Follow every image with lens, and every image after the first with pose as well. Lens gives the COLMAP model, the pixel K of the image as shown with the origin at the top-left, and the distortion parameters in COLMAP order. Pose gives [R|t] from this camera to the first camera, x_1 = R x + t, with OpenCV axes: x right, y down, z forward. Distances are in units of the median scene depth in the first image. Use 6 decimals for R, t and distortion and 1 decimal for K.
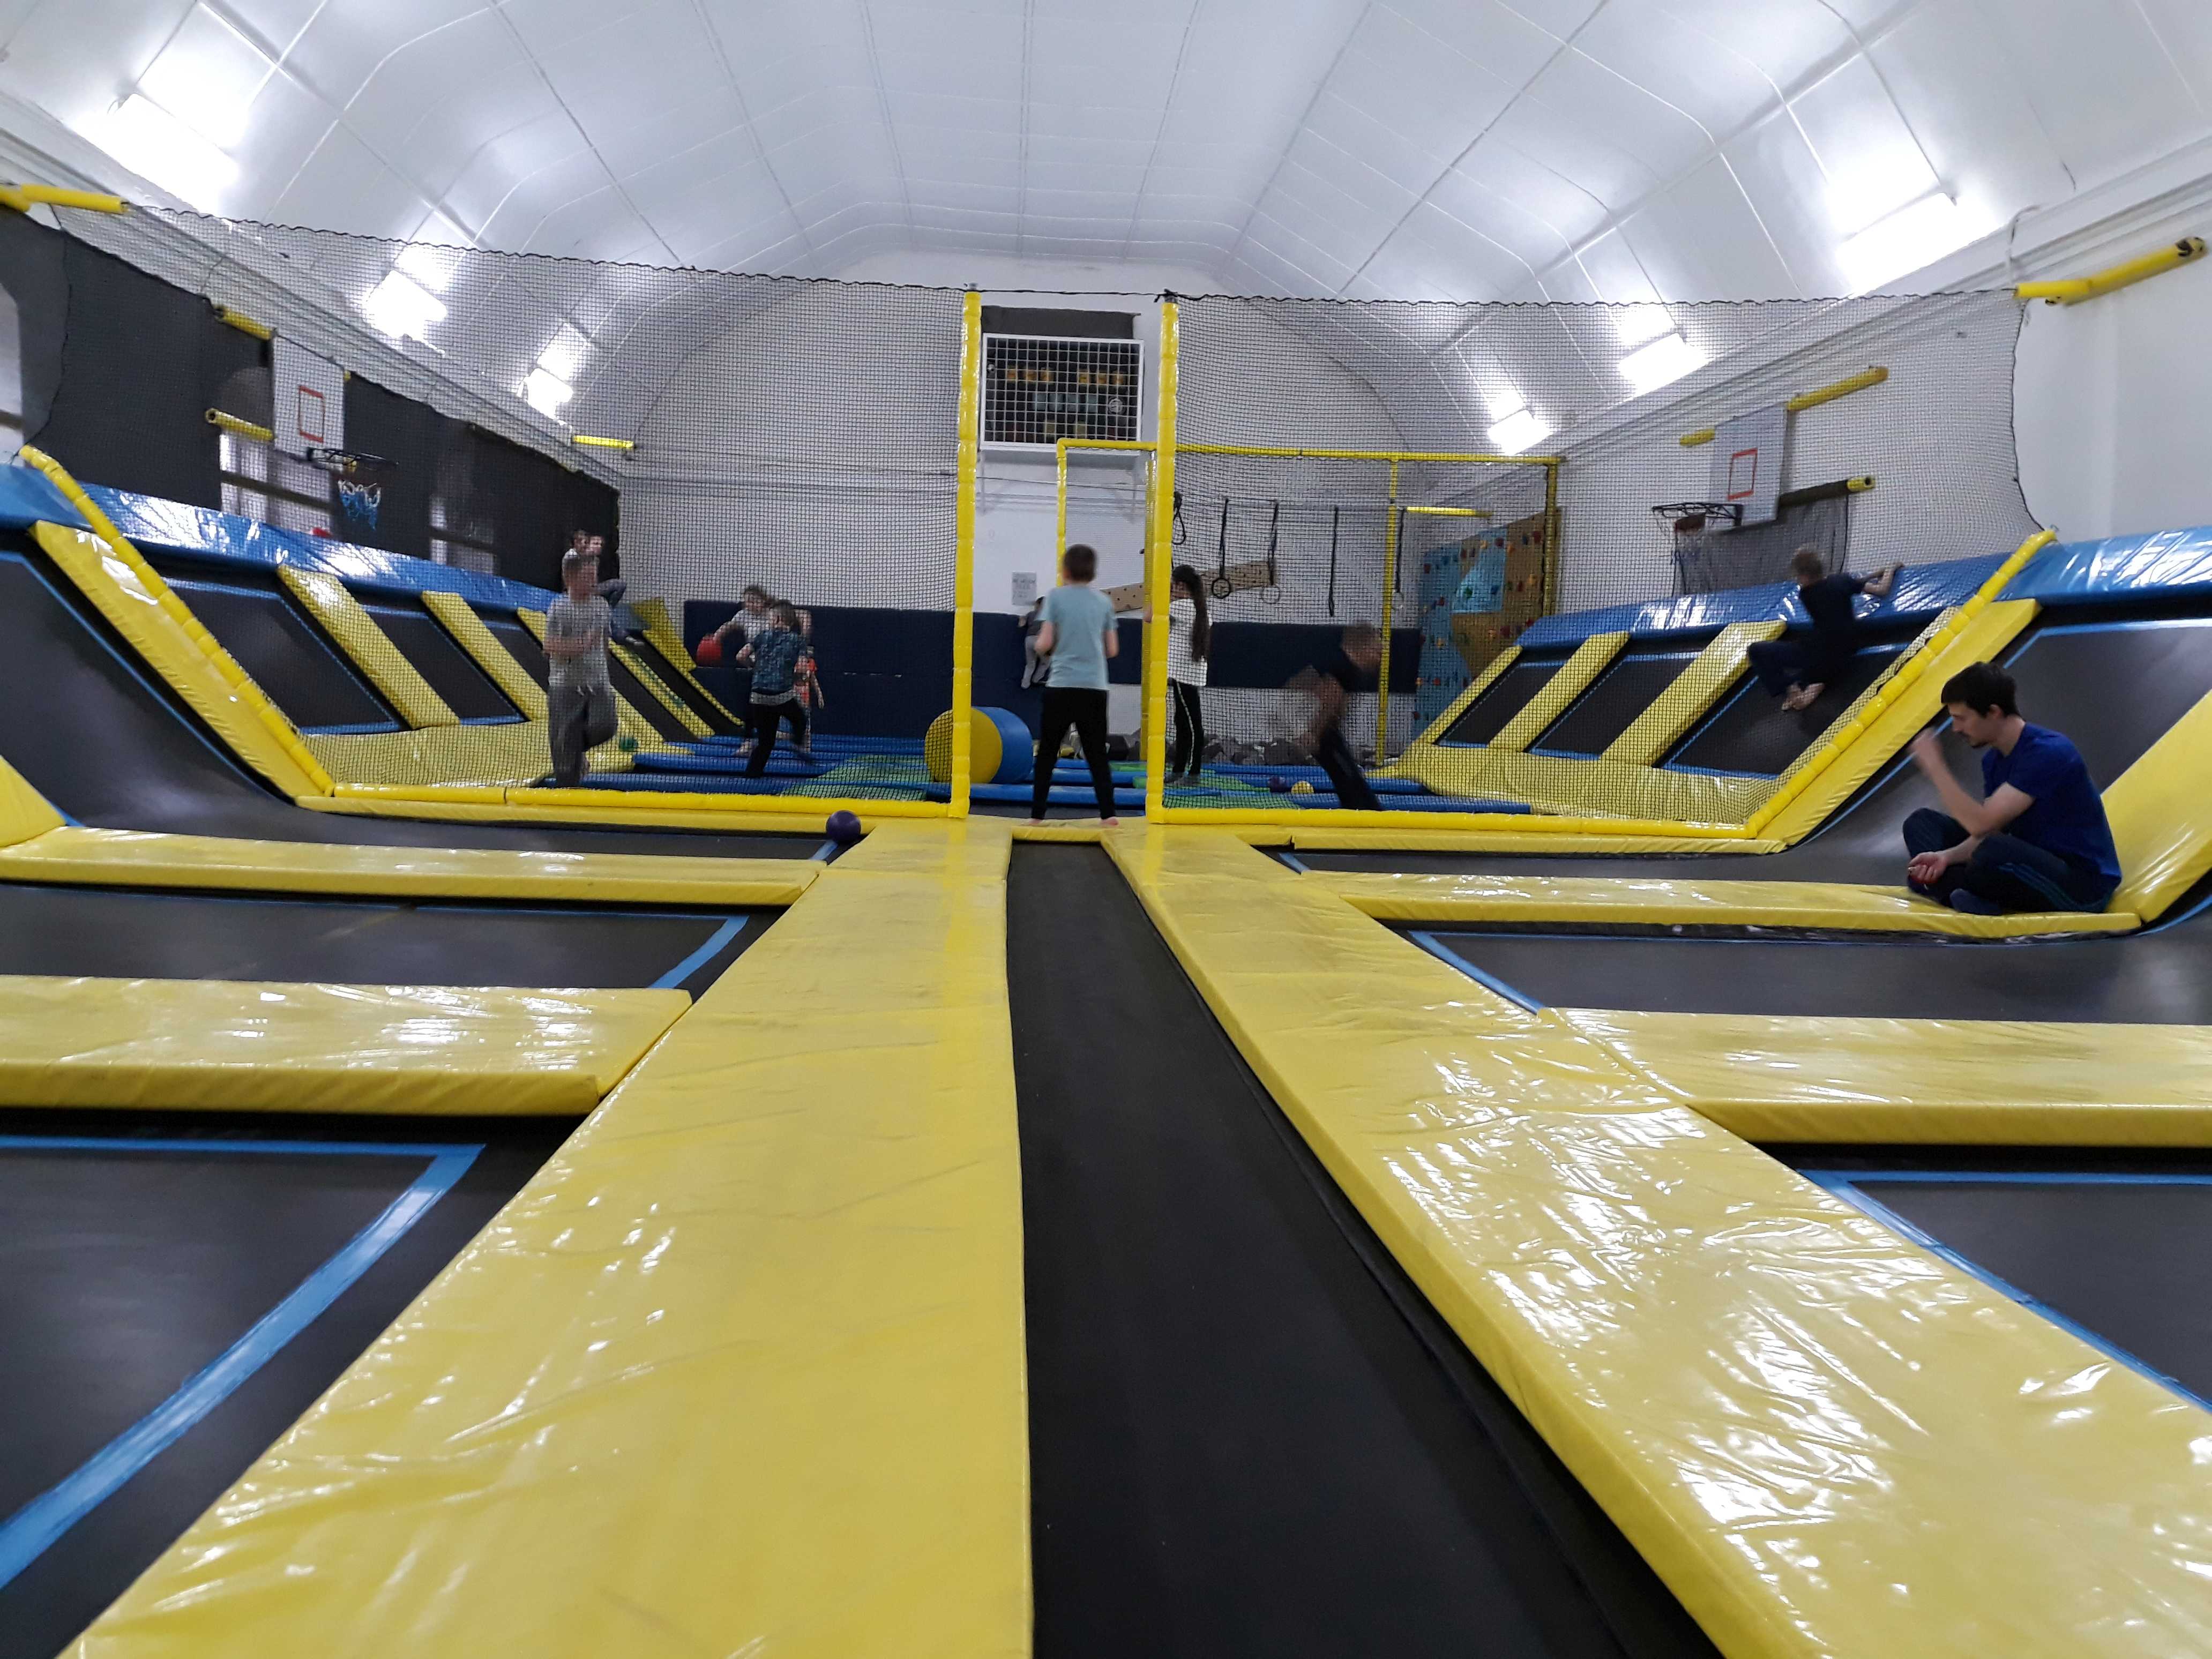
lens RADIAL K [[1789.2, 0, 1130.7], [0, 1789.2, 830.3], [0, 0, 1]] dist [0.126996, -0.393037]
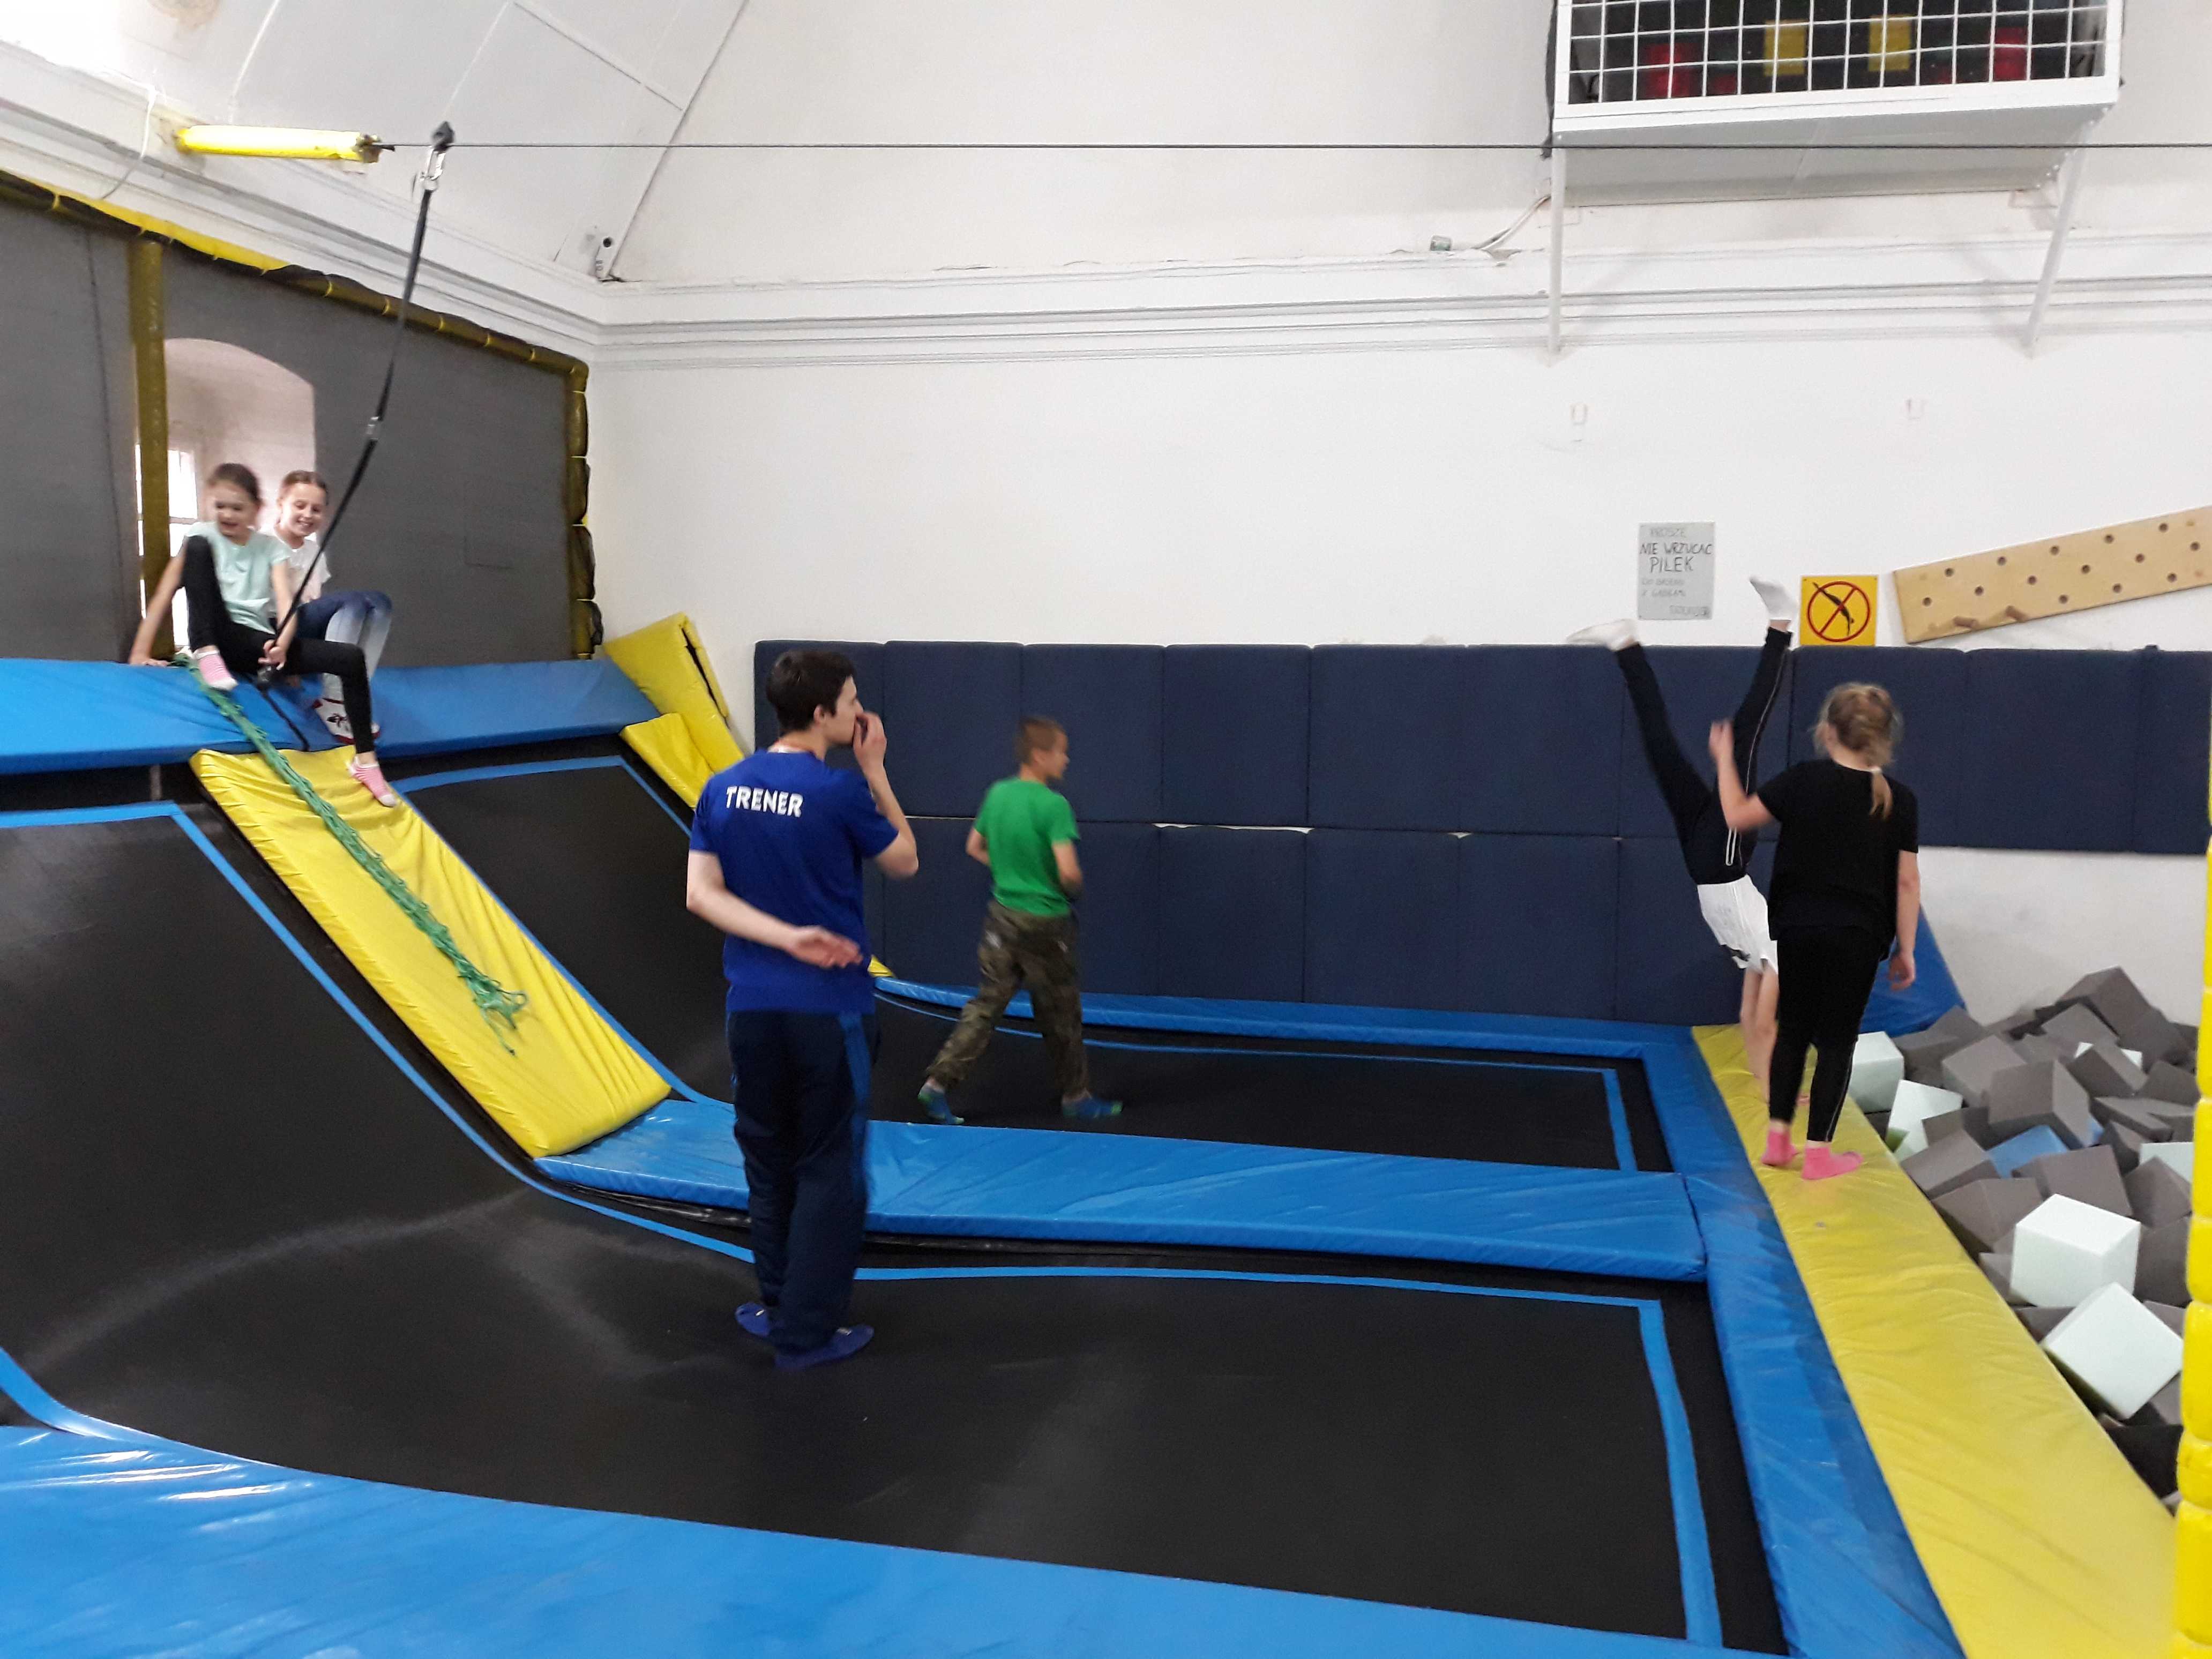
lens RADIAL K [[1782.1, 0, 1143.3], [0, 1782.1, 835.0], [0, 0, 1]] dist [-0.000360, 0.052685]
pose [[0.957329, 0.000262, -0.289000, -0.087791], [0.001034, 0.999990, 0.004333, -0.128472], [0.288998, -0.004447, 0.957319, 0.958836]]
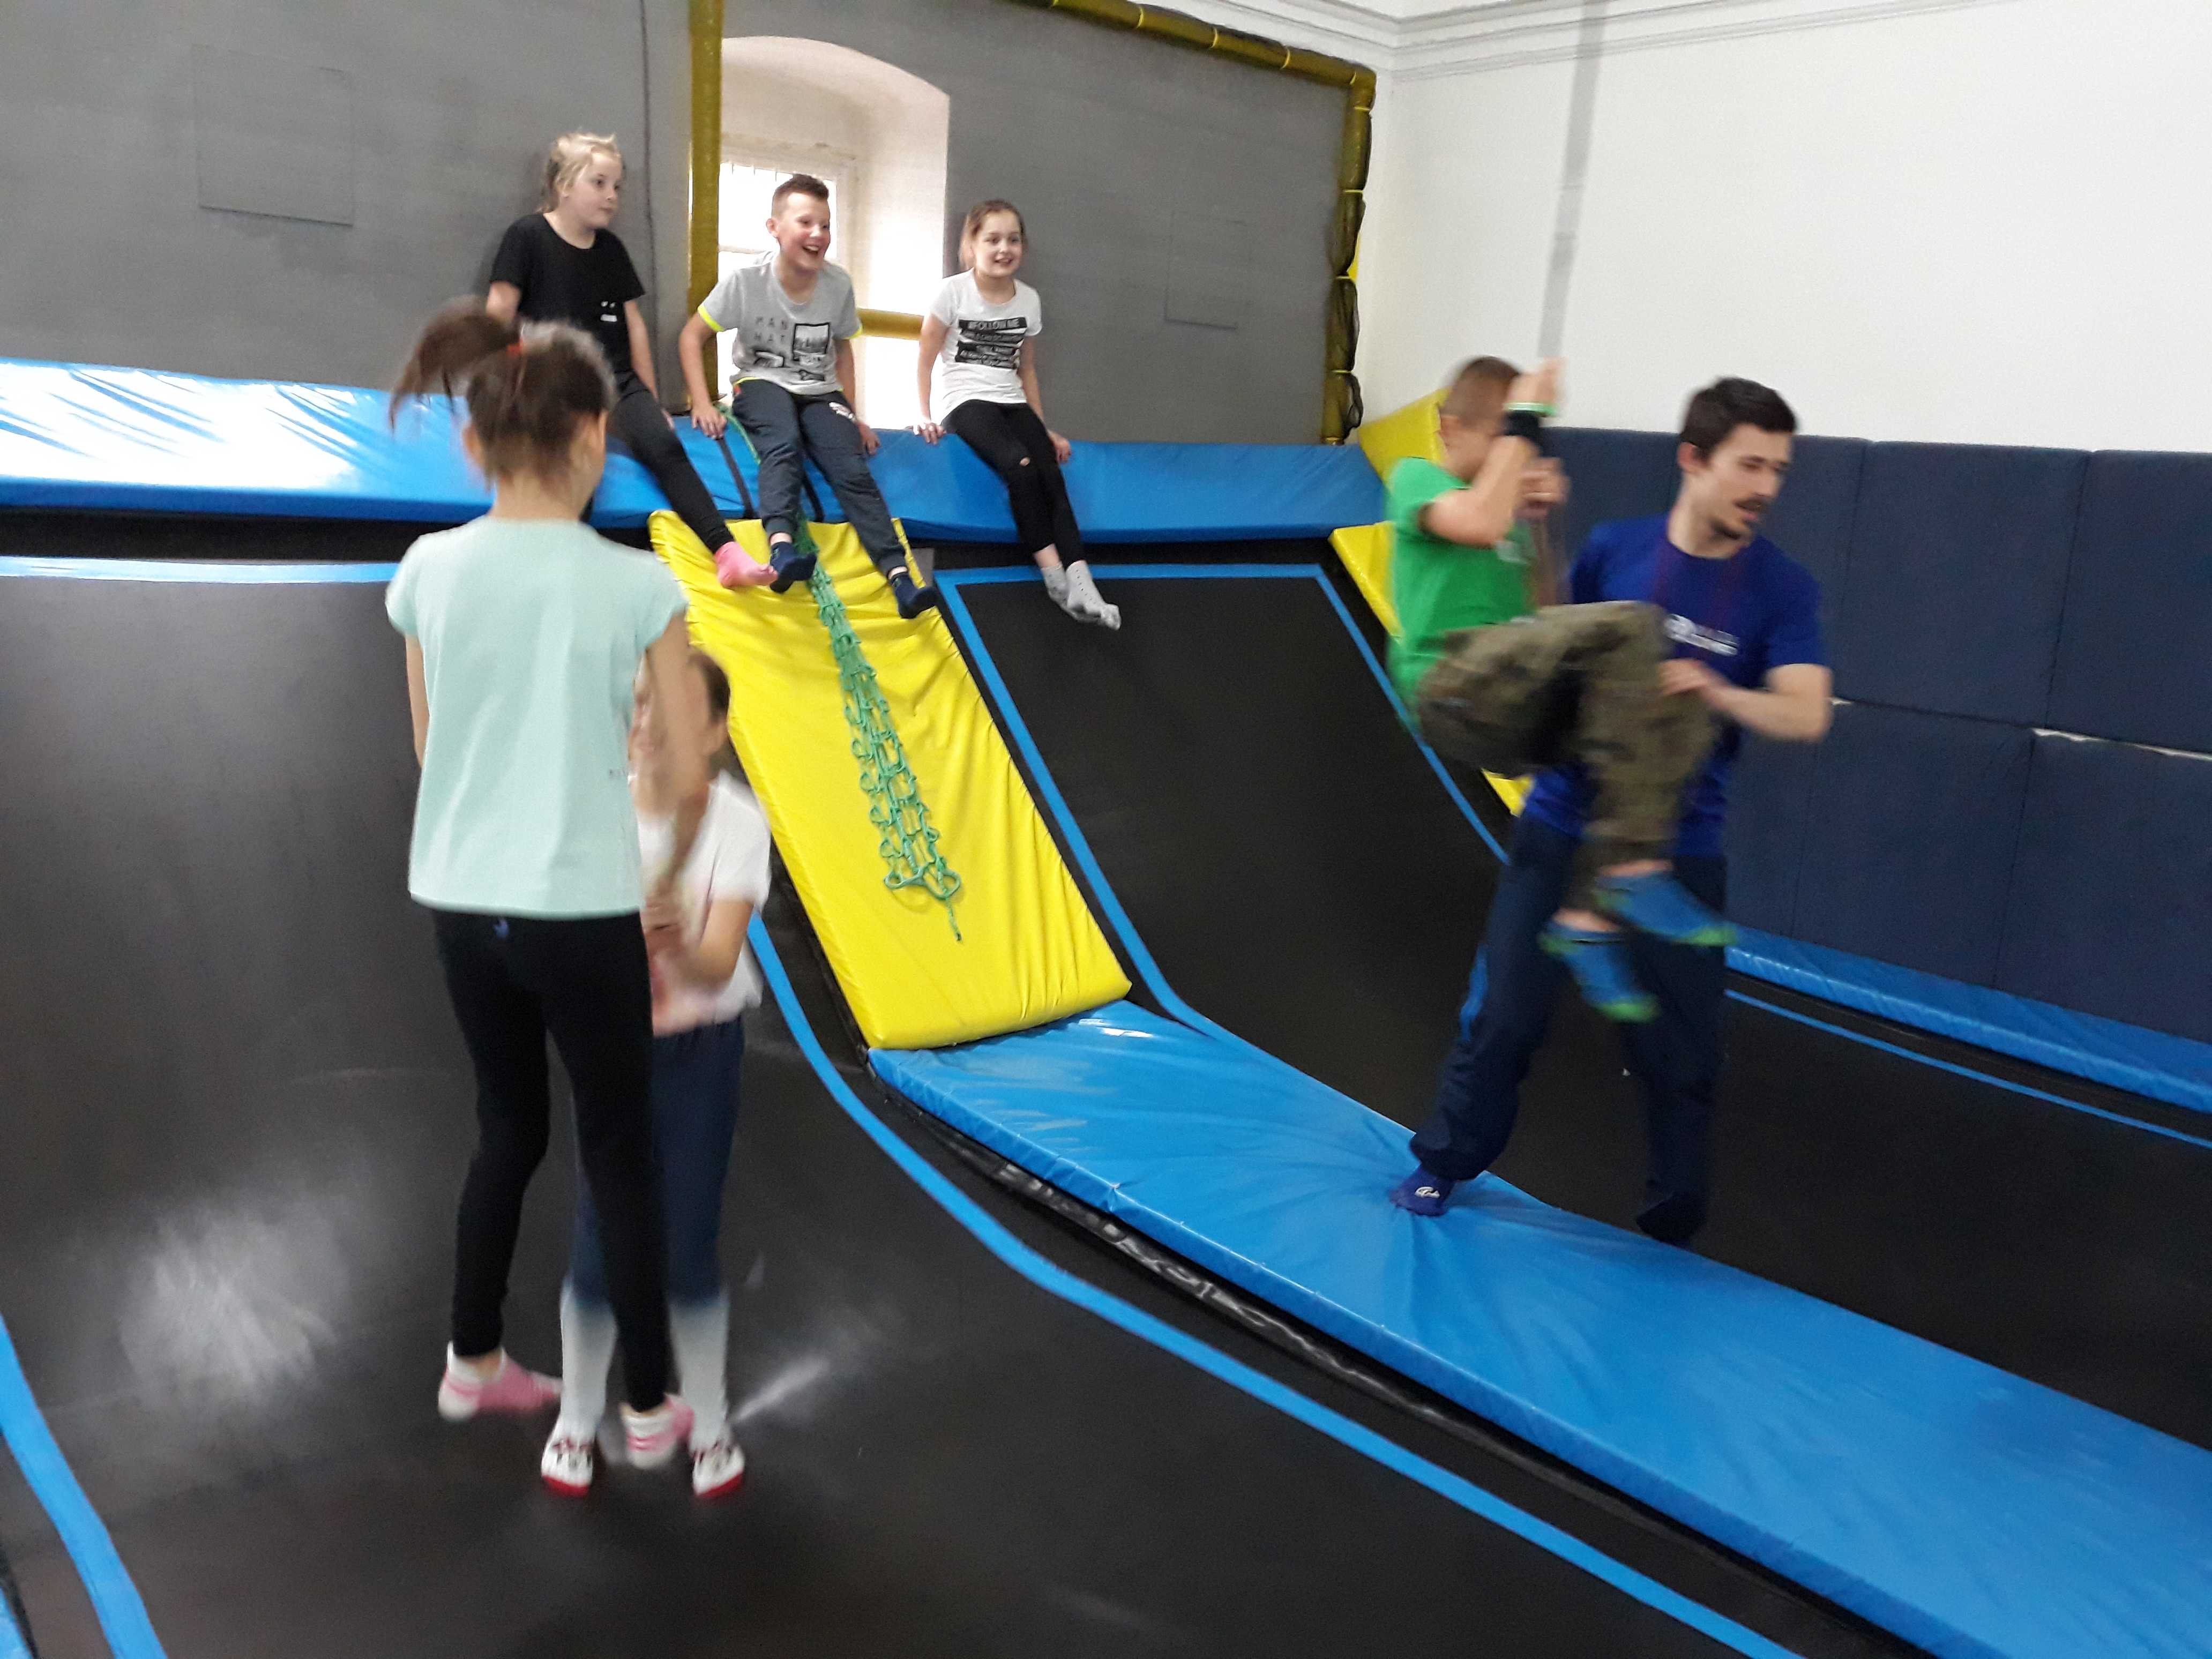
lens RADIAL K [[1789.2, 0, 1130.7], [0, 1789.2, 830.3], [0, 0, 1]] dist [0.126996, -0.393037]
pose [[0.597791, 0.179474, -0.781303, -0.068561], [-0.111348, 0.983759, 0.140786, -0.139390], [0.793881, 0.002836, 0.608066, 1.080743]]
